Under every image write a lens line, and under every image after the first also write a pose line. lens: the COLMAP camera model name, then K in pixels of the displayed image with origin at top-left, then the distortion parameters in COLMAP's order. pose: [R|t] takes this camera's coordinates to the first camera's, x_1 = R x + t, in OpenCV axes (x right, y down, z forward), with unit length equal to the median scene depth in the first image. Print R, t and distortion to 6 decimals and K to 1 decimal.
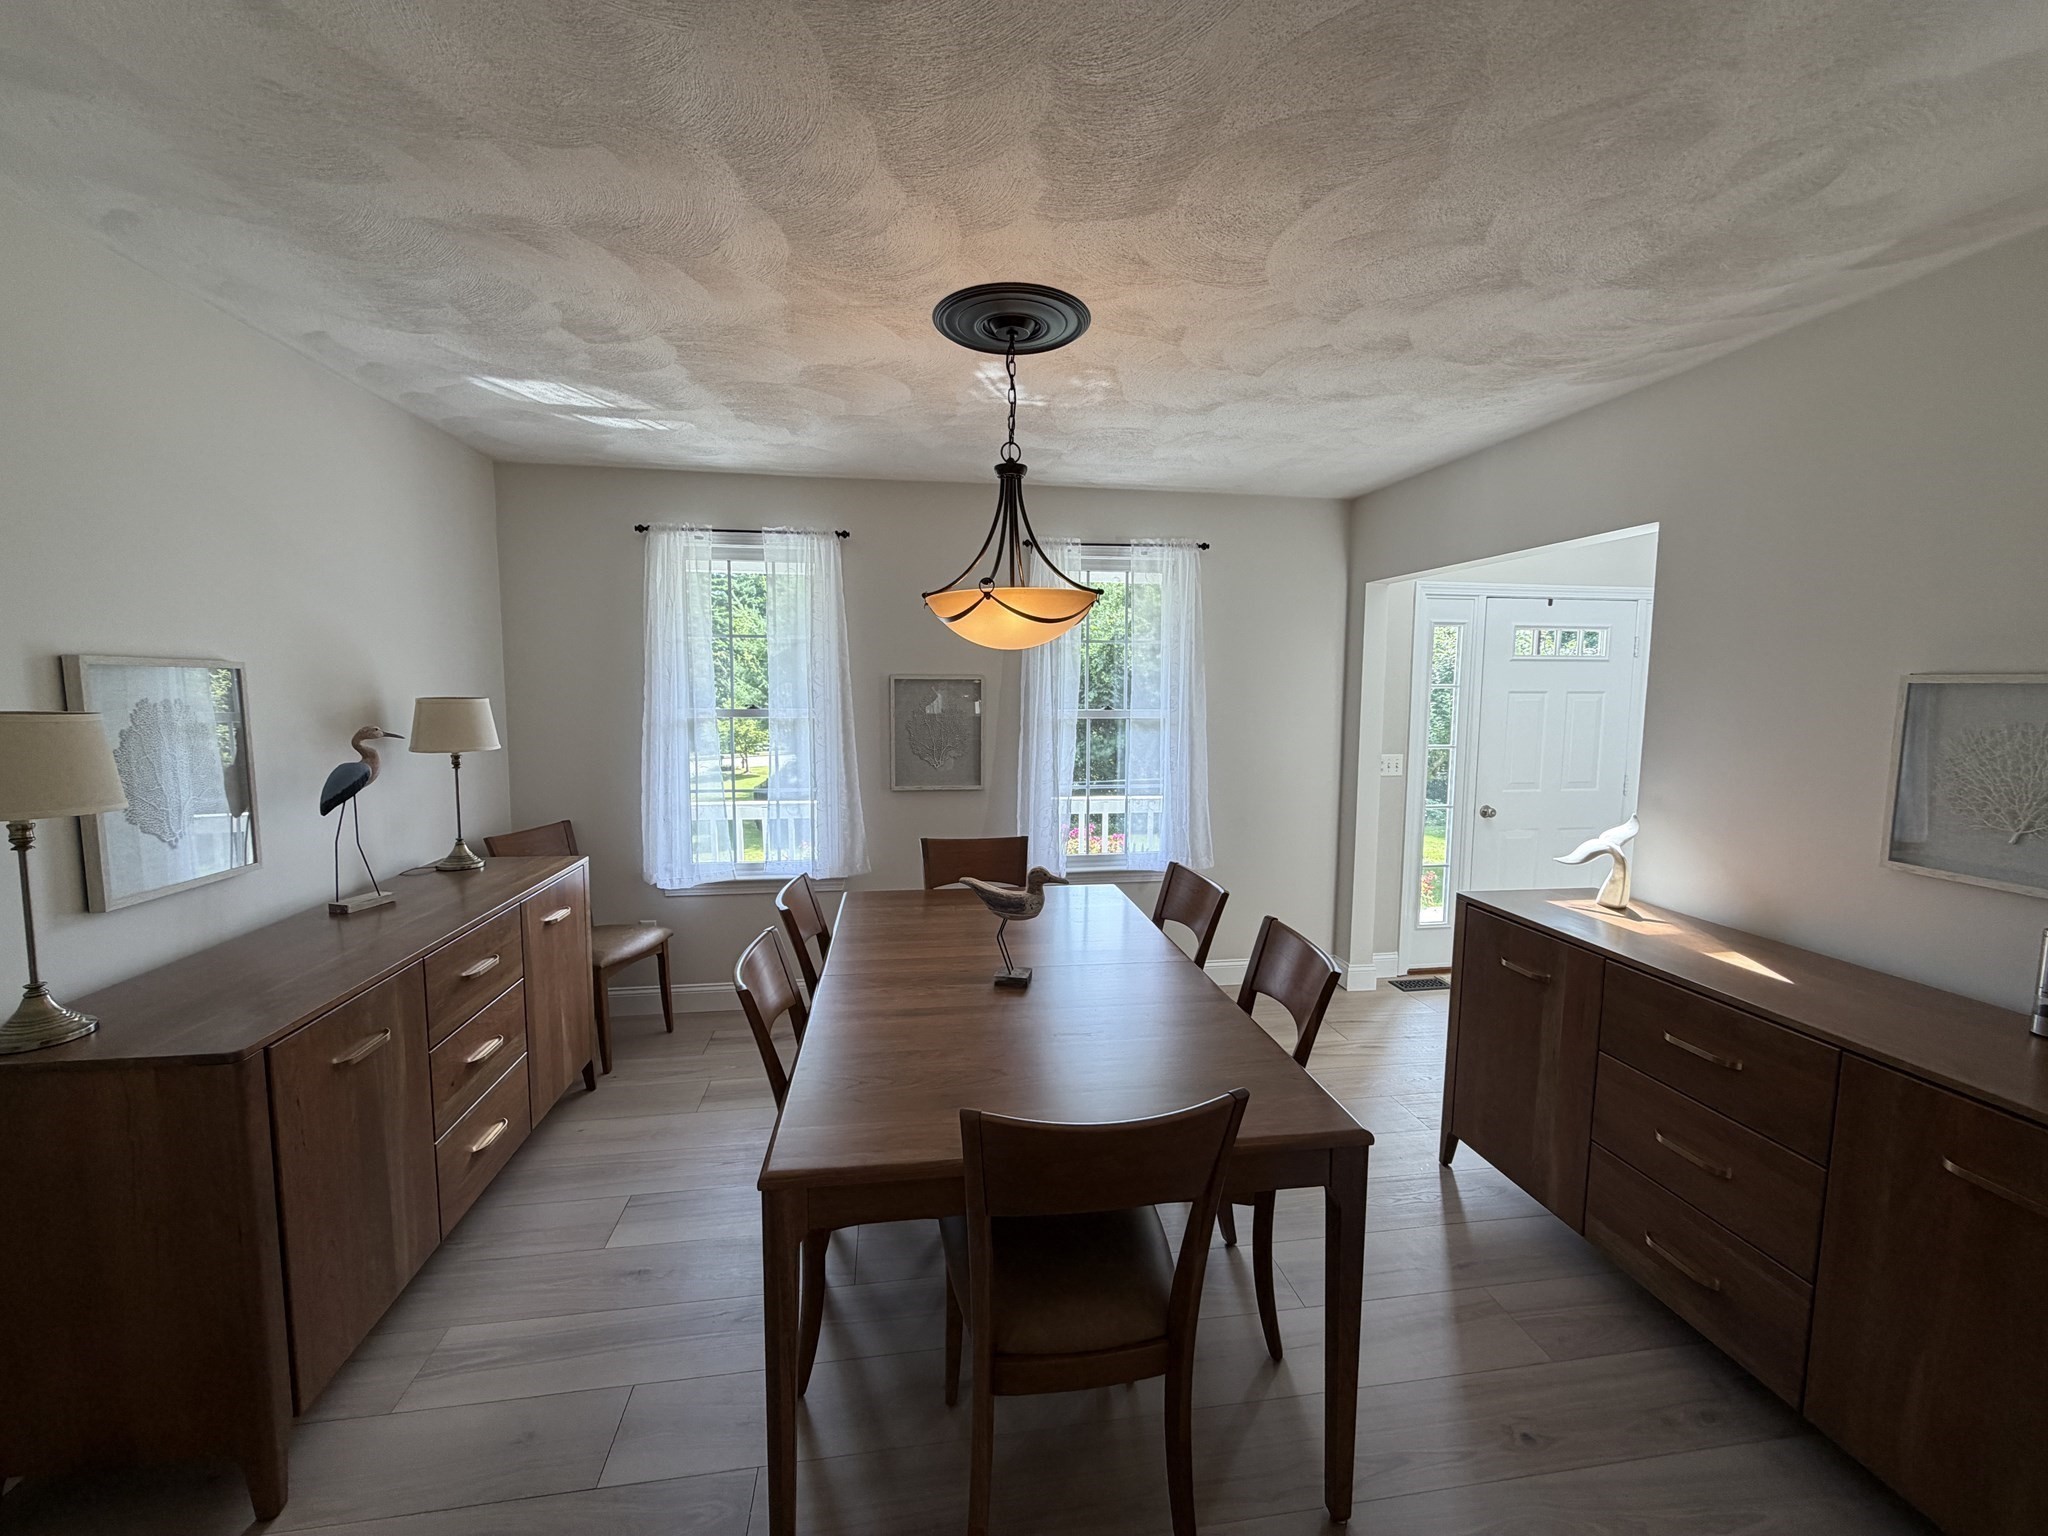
lens RADIAL K [[819.8, 0, 1018.8], [0, 819.8, 758.1], [0, 0, 1]] dist [-0.000442, 0.001088]
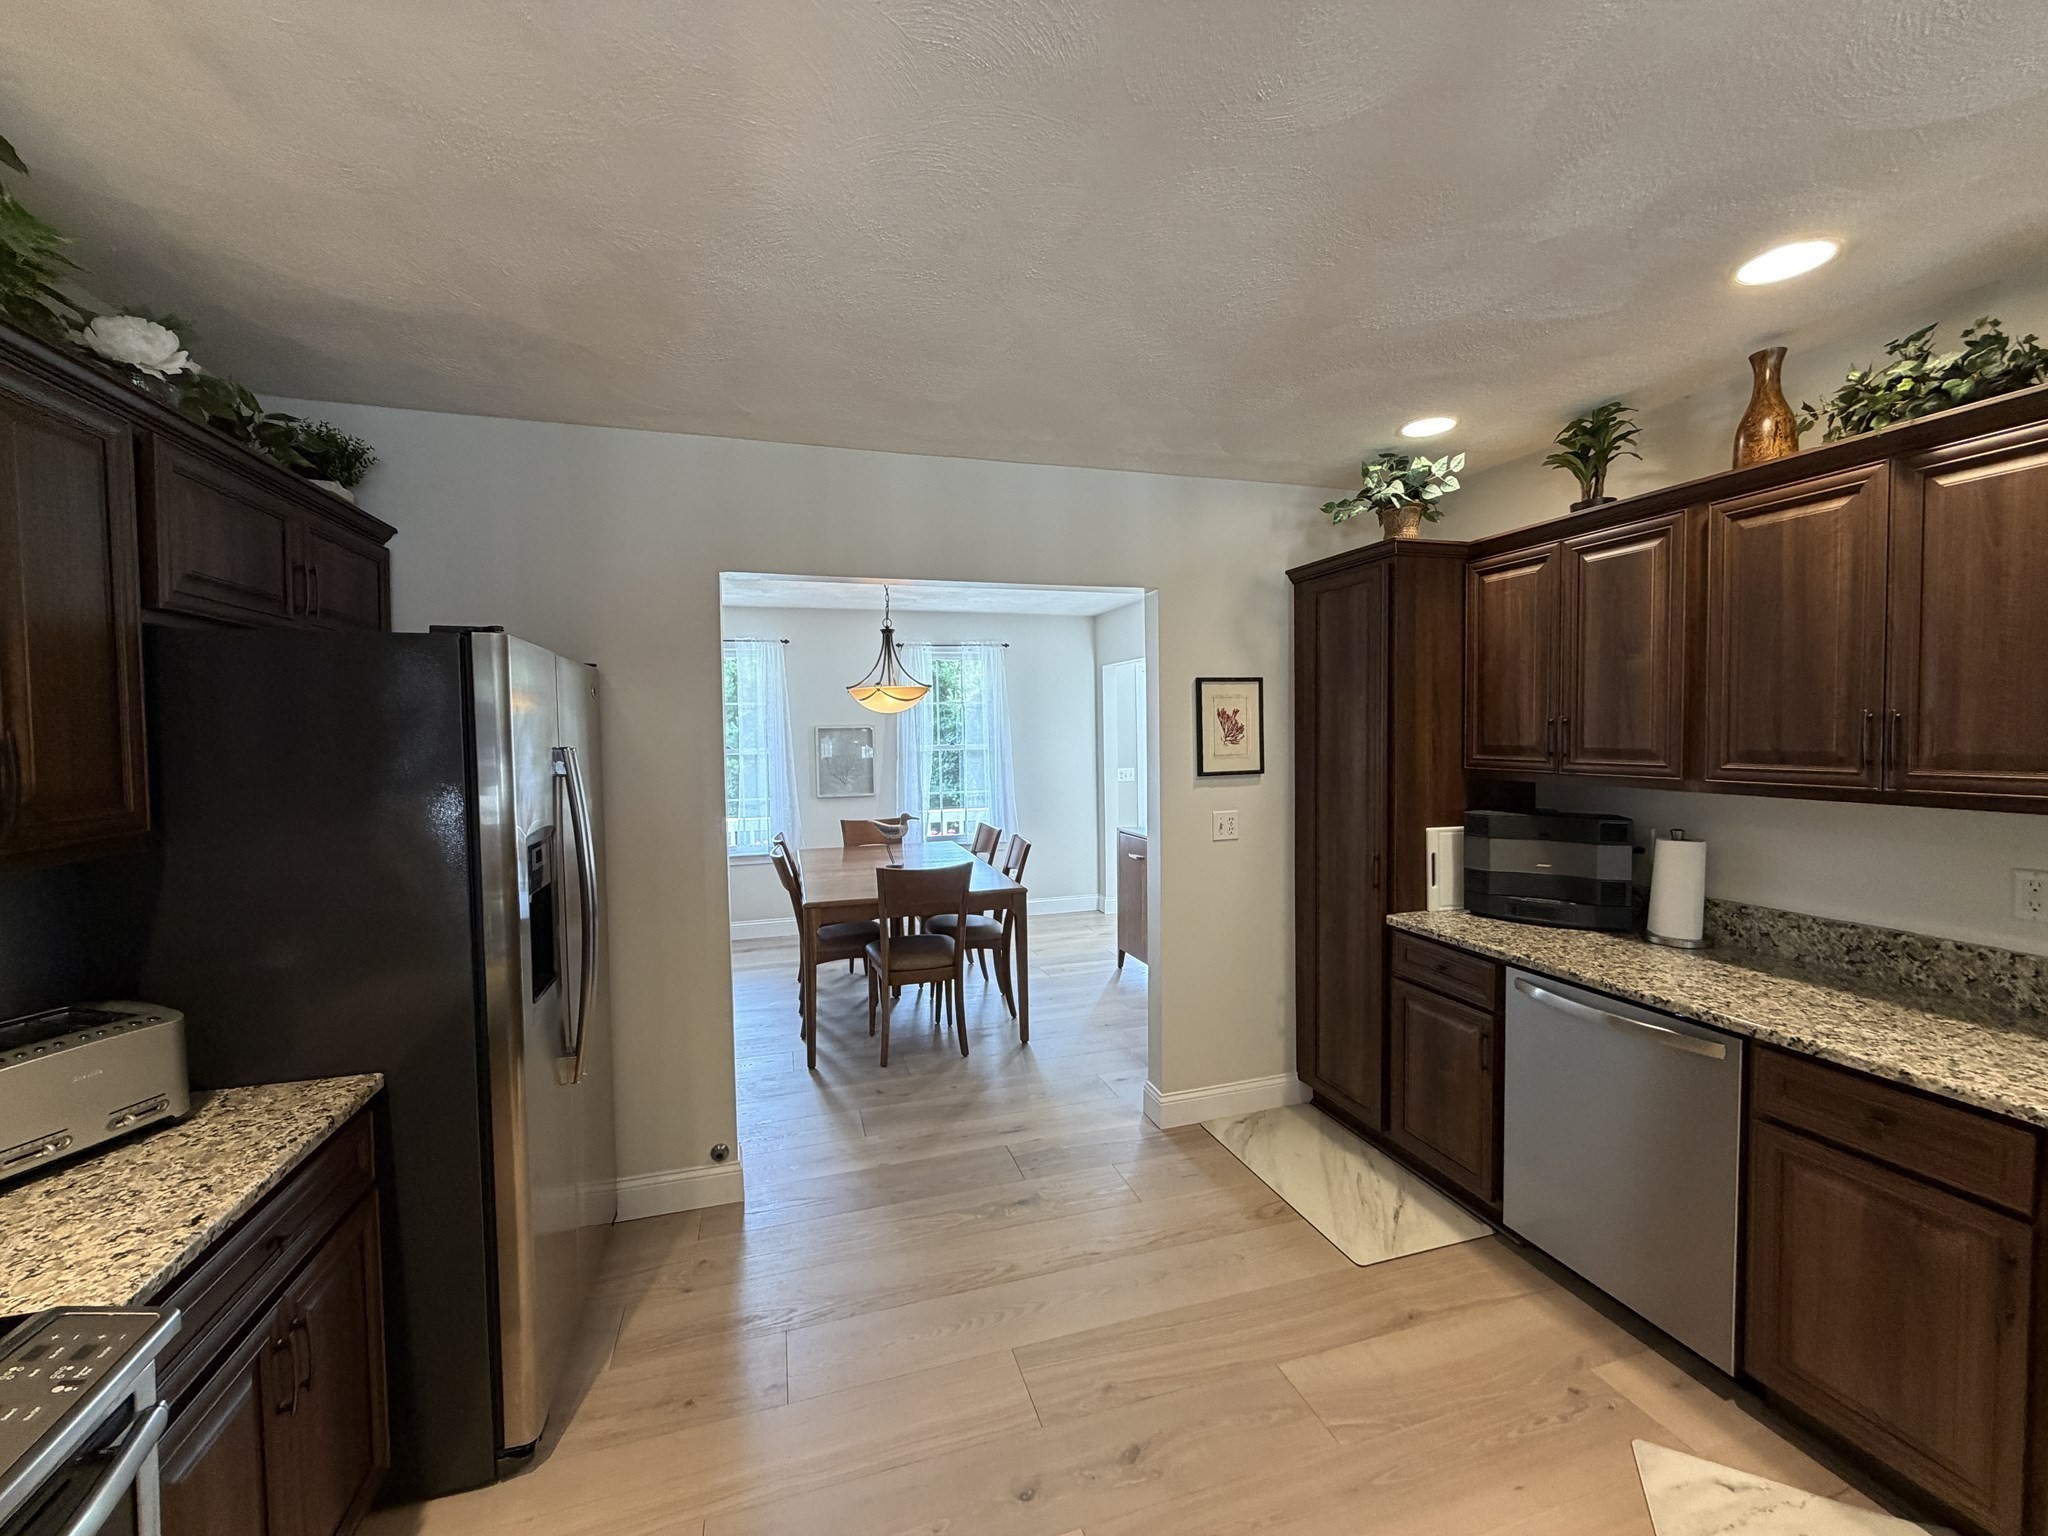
lens RADIAL K [[819.8, 0, 1017.2], [0, 819.8, 766.1], [0, 0, 1]] dist [-0.000442, 0.001088]
pose [[0.990094, -0.027580, 0.137669, 0.012833], [0.035288, 0.997924, -0.053866, 0.080895], [-0.135898, 0.058191, 0.989012, -0.670732]]
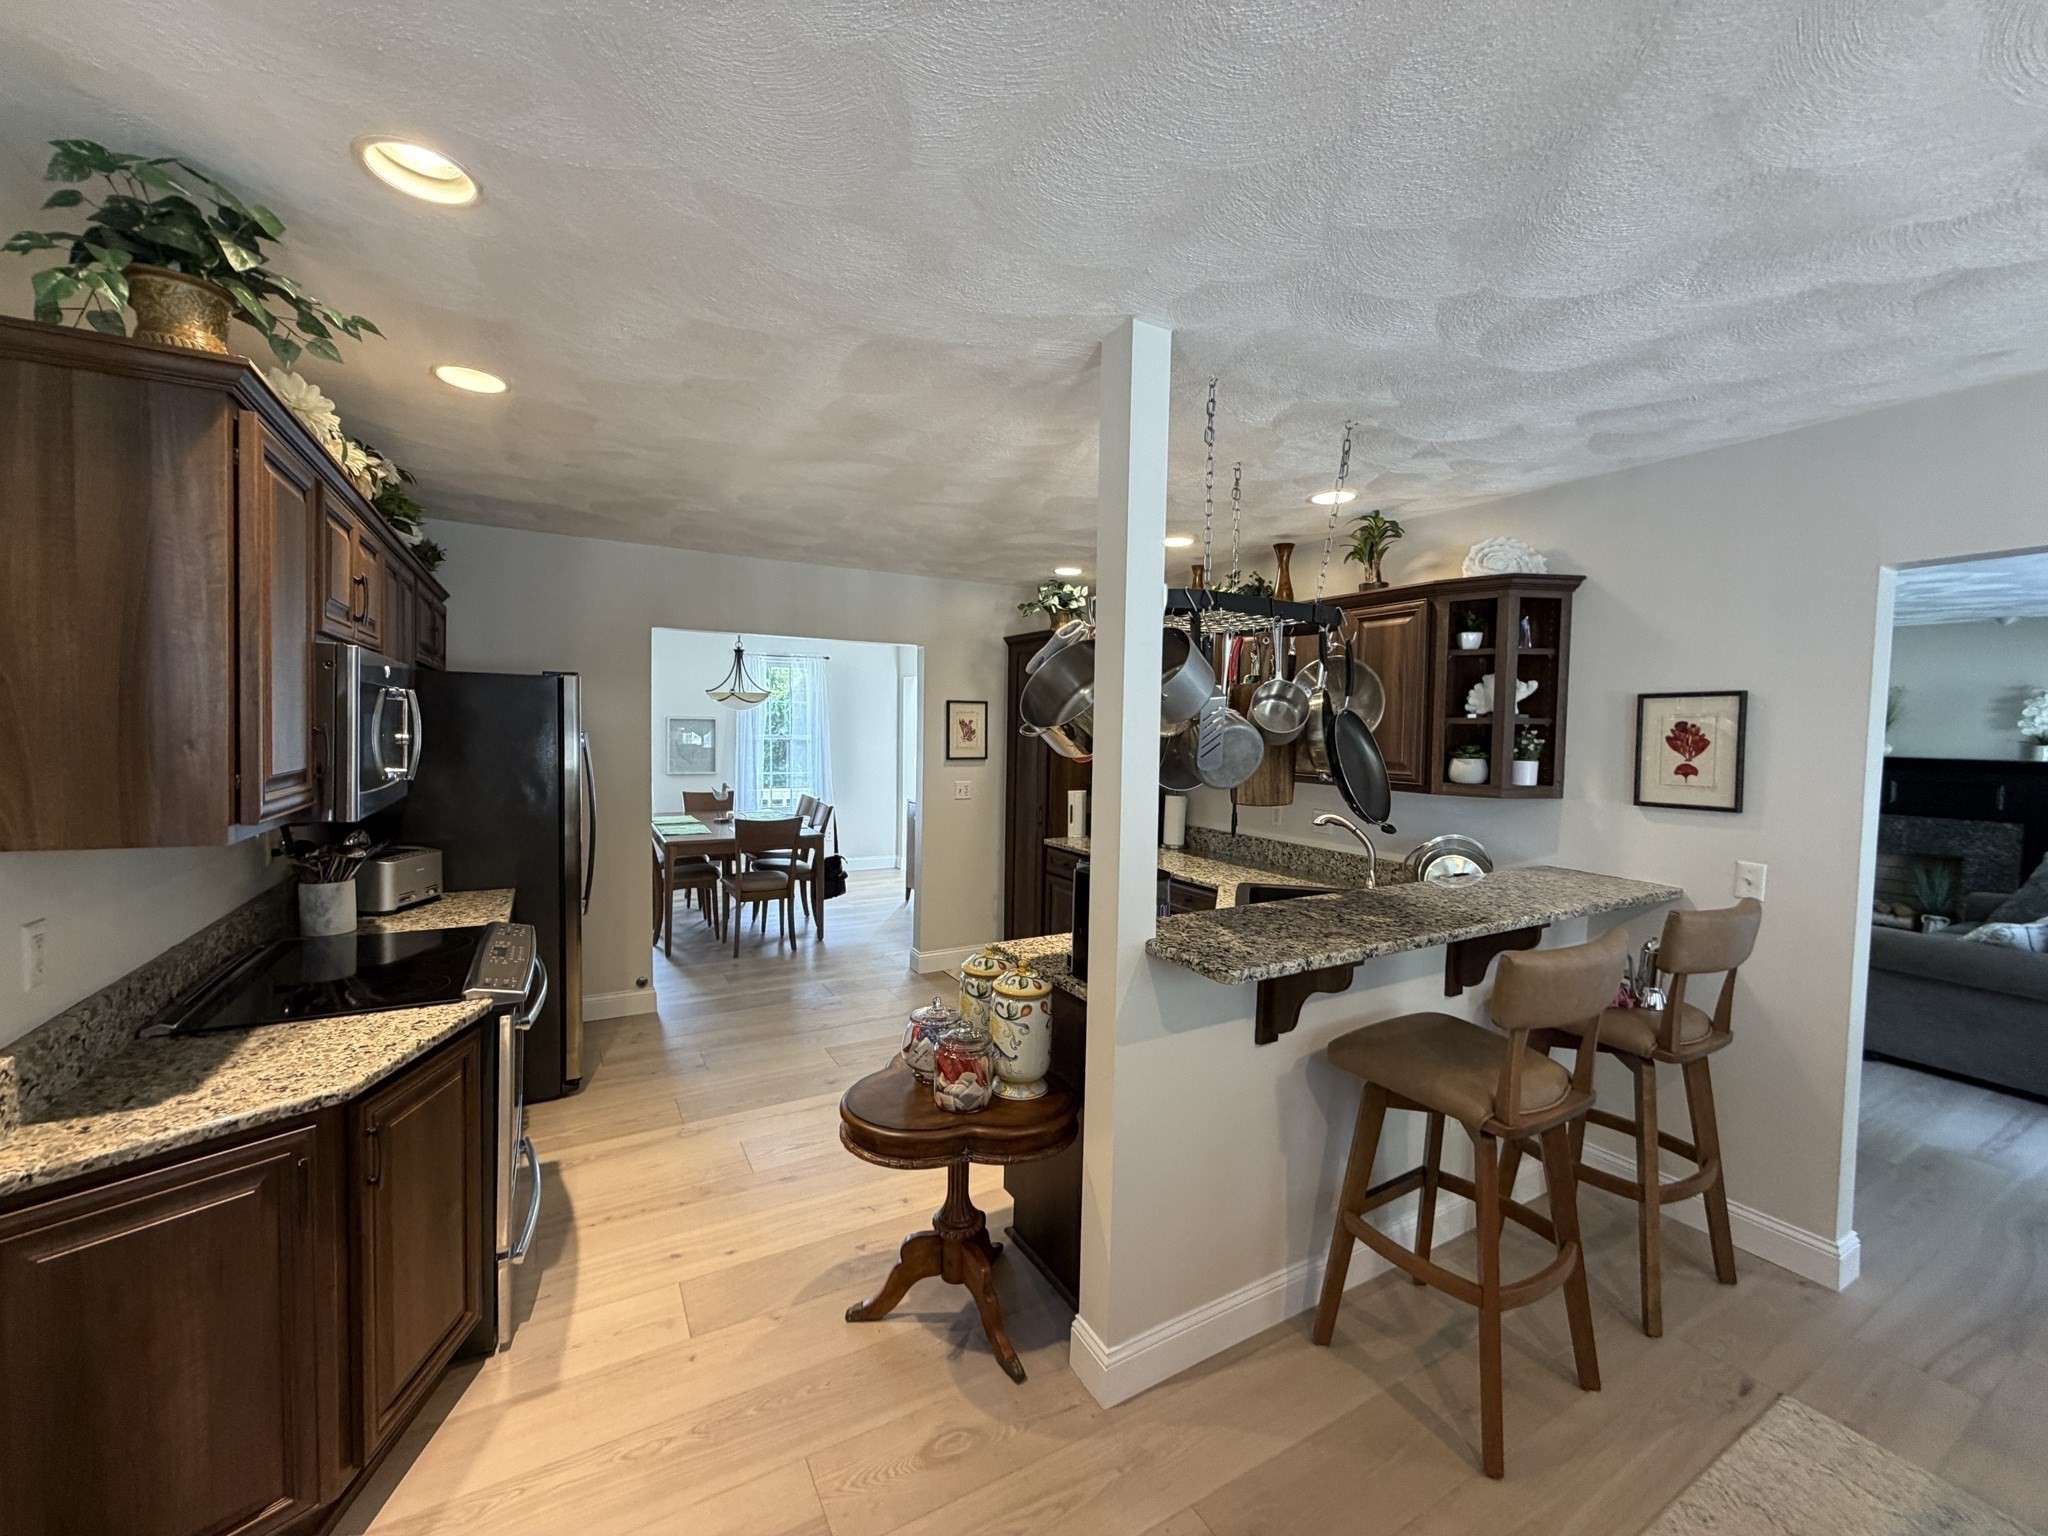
lens RADIAL K [[819.8, 0, 1020.2], [0, 819.8, 765.7], [0, 0, 1]] dist [-0.000442, 0.001088]
pose [[0.934776, -0.006352, 0.355180, -0.063137], [0.022231, 0.998926, -0.040645, 0.120534], [-0.354540, 0.045890, 0.933914, -1.189937]]
